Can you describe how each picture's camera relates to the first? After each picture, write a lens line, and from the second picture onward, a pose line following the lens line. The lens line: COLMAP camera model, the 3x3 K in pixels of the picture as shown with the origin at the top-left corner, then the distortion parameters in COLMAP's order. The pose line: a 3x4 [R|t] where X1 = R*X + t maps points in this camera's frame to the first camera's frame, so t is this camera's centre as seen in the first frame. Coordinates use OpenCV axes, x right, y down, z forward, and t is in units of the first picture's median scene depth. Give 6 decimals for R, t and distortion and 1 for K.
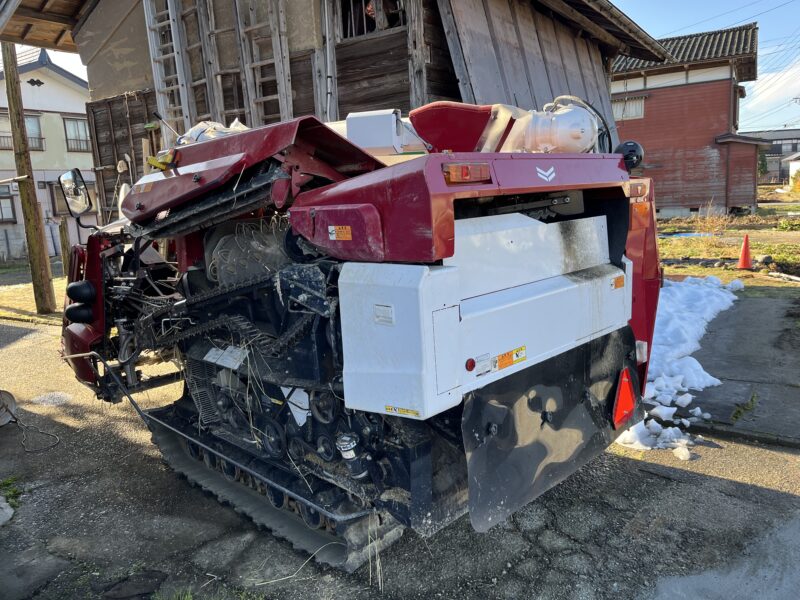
lens RADIAL K [[599.7, 0, 400.2], [0, 599.7, 299.4], [0, 0, 1]] dist [0.050884, -0.014631]
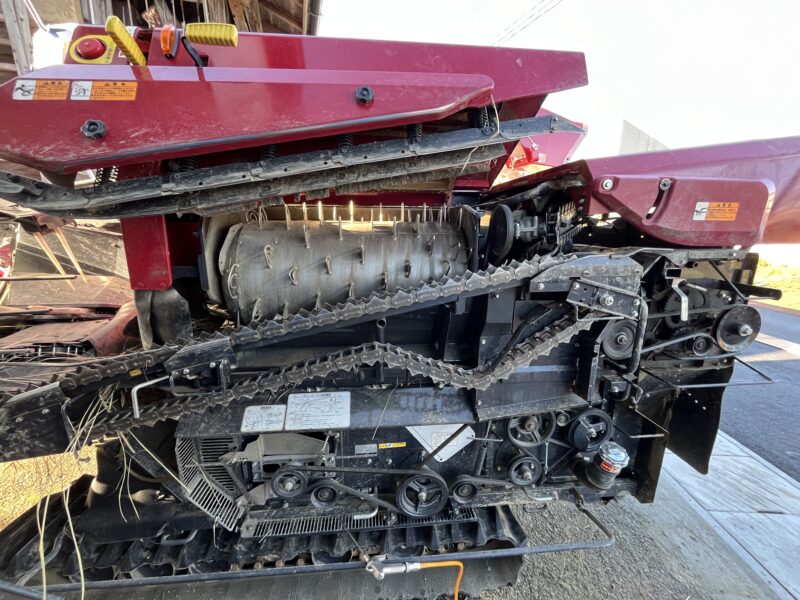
lens RADIAL K [[324.2, 0, 396.4], [0, 324.2, 300.2], [0, 0, 1]] dist [0.001027, -0.000867]
pose [[0.633935, -0.112816, 0.765114, -0.221257], [0.089452, 0.993359, 0.072355, -0.019102], [-0.768196, 0.022573, 0.639817, 0.323229]]
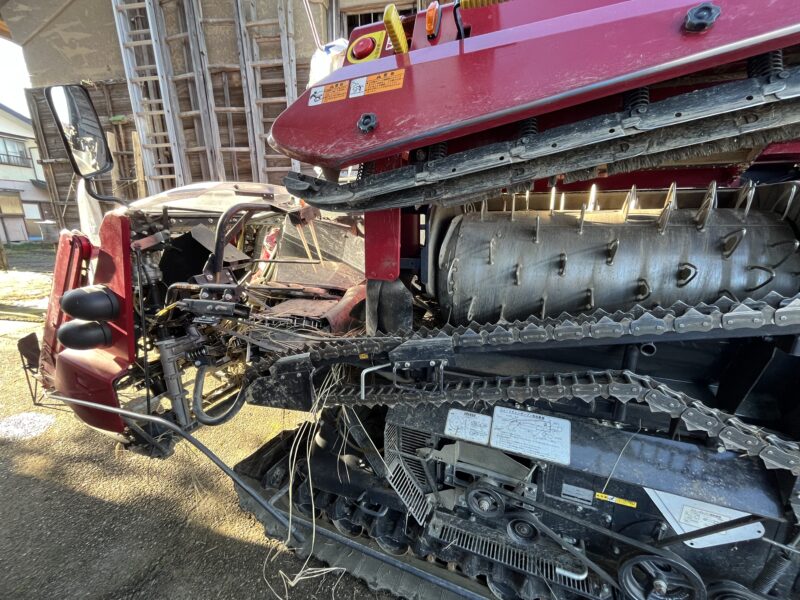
lens RADIAL K [[324.2, 0, 400.0], [0, 324.2, 300.1], [0, 0, 1]] dist [0.001027, -0.000867]
pose [[0.919999, -0.044623, 0.389372, -0.230249], [0.018686, 0.997362, 0.070149, -0.023745], [-0.391475, -0.057261, 0.918406, 0.355404]]
